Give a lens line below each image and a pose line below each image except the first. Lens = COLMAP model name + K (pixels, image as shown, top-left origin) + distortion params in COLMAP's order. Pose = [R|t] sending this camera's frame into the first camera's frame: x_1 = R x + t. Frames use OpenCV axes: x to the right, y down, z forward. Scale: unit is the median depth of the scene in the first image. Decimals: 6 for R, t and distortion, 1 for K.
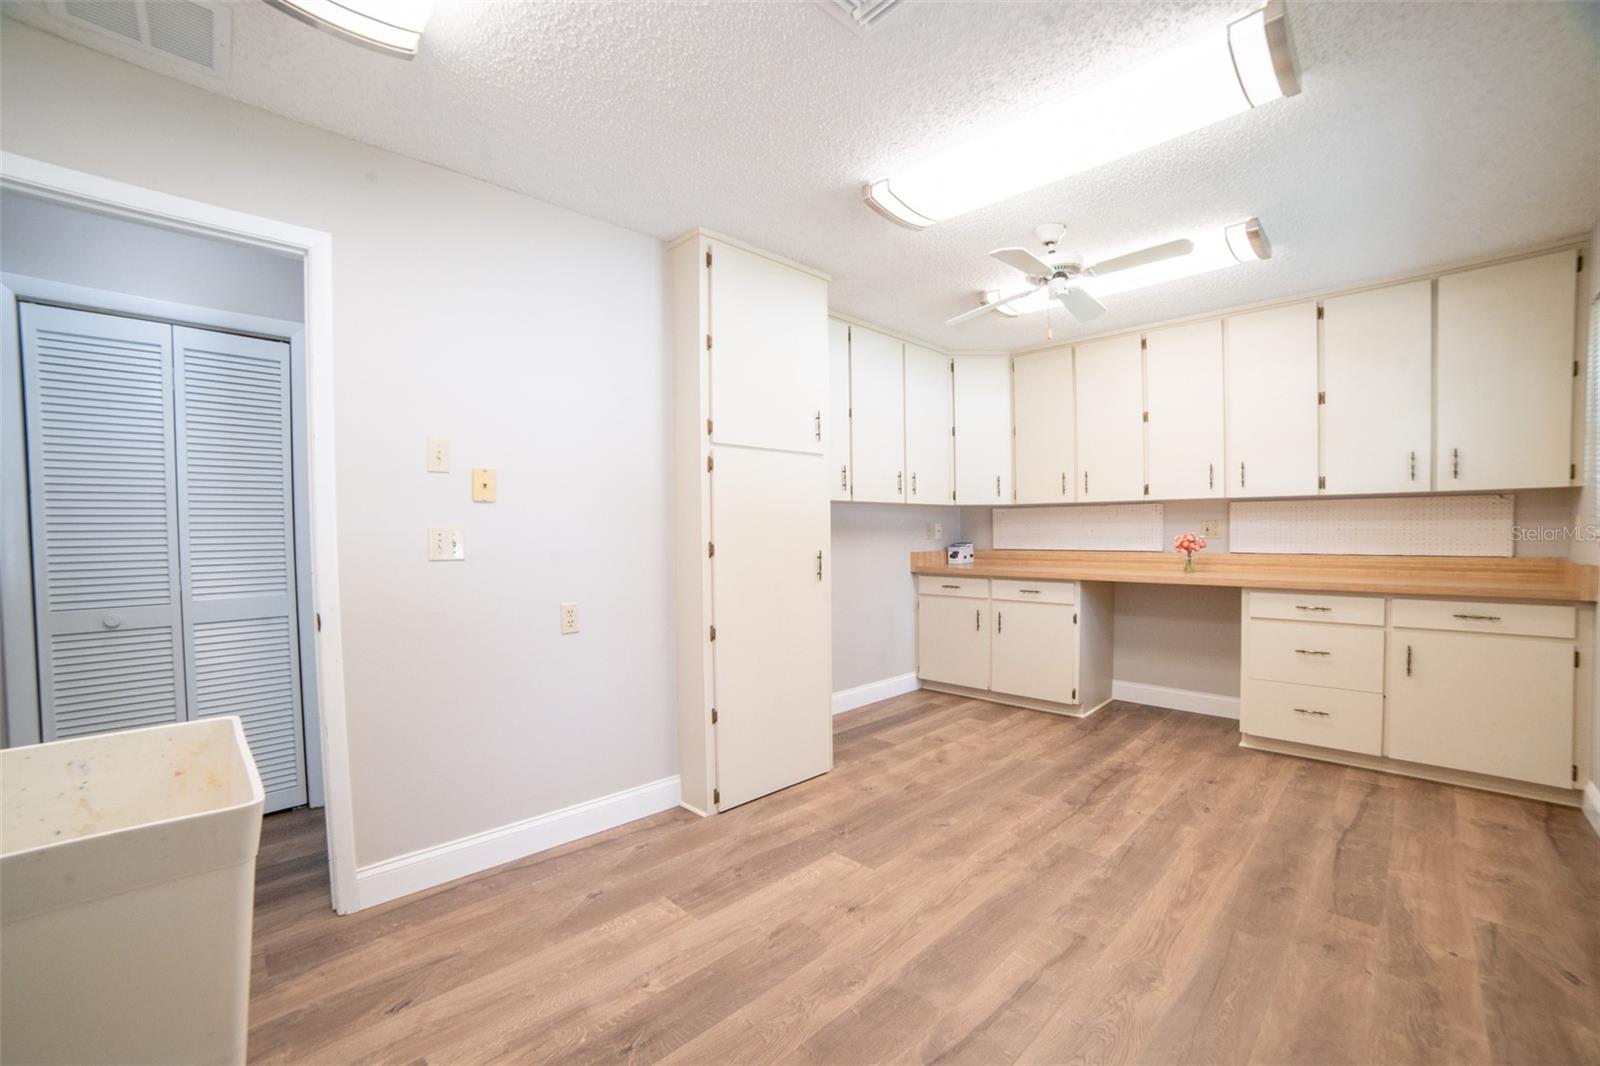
lens RADIAL K [[664.6, 0, 790.1], [0, 664.6, 526.1], [0, 0, 1]] dist [-0.063313, 0.025286]
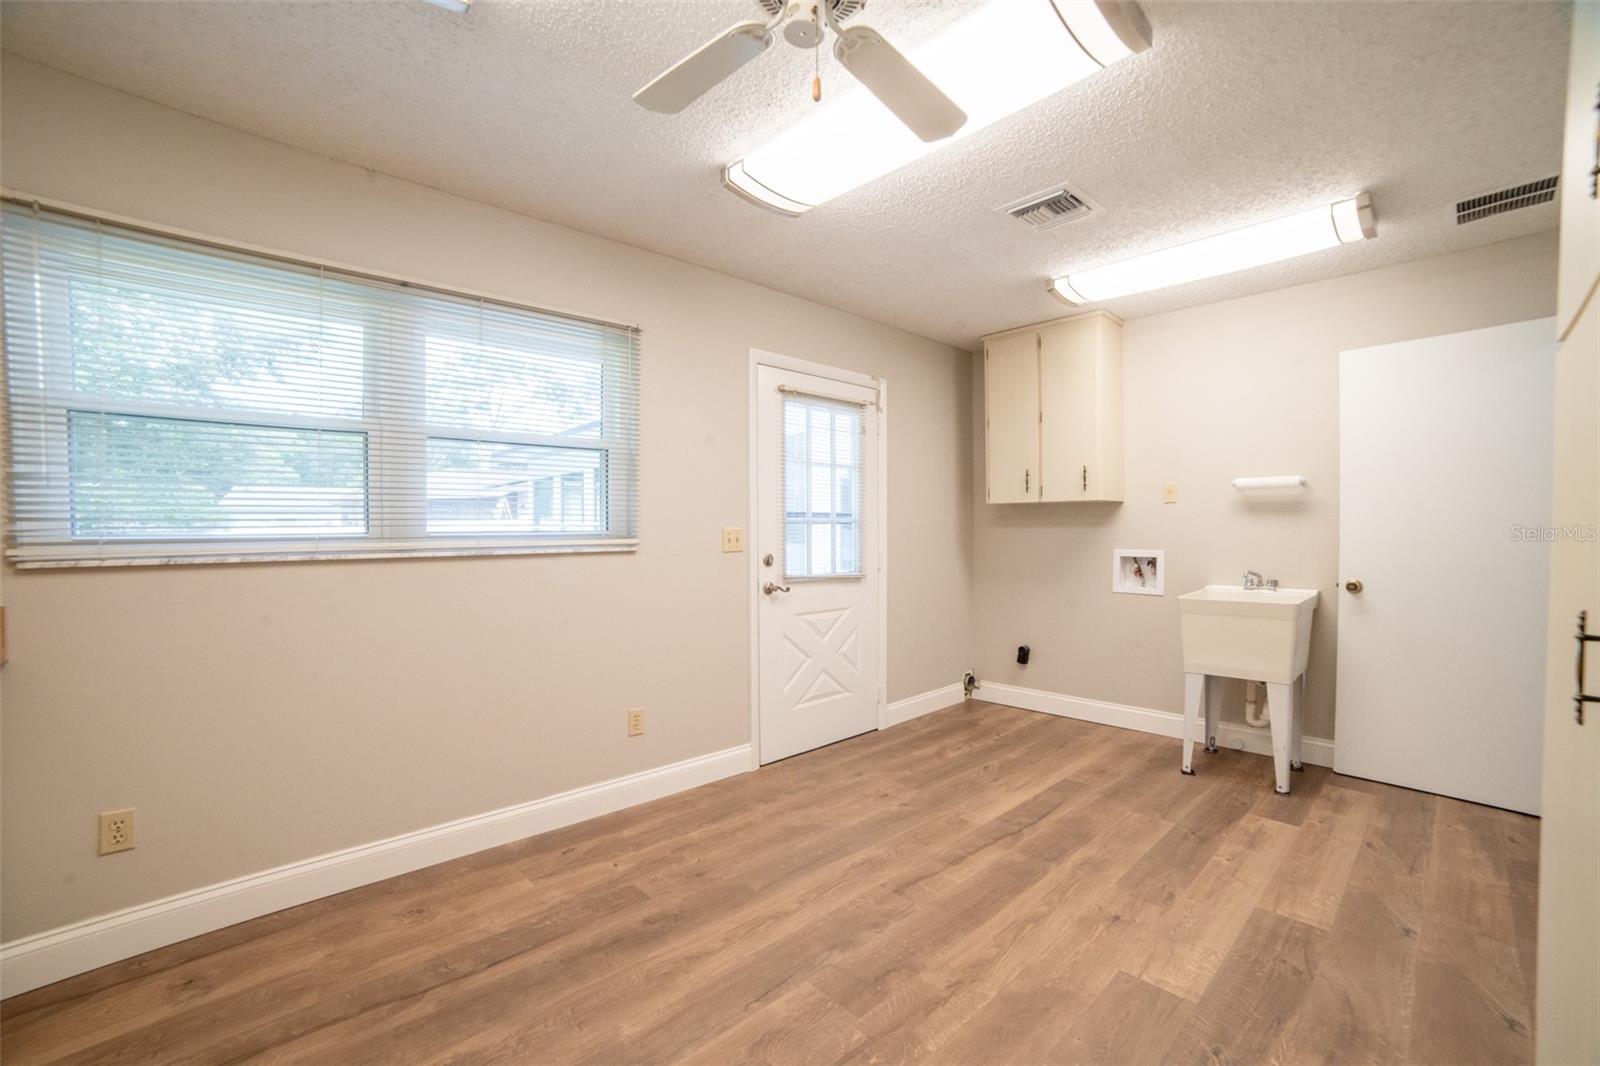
lens RADIAL K [[664.6, 0, 790.1], [0, 664.6, 526.1], [0, 0, 1]] dist [-0.063313, 0.025286]
pose [[-0.999449, 0.005248, 0.032782, 0.544303], [0.004790, 0.999890, -0.014055, 0.005720], [-0.032852, -0.013890, -0.999364, 1.967218]]
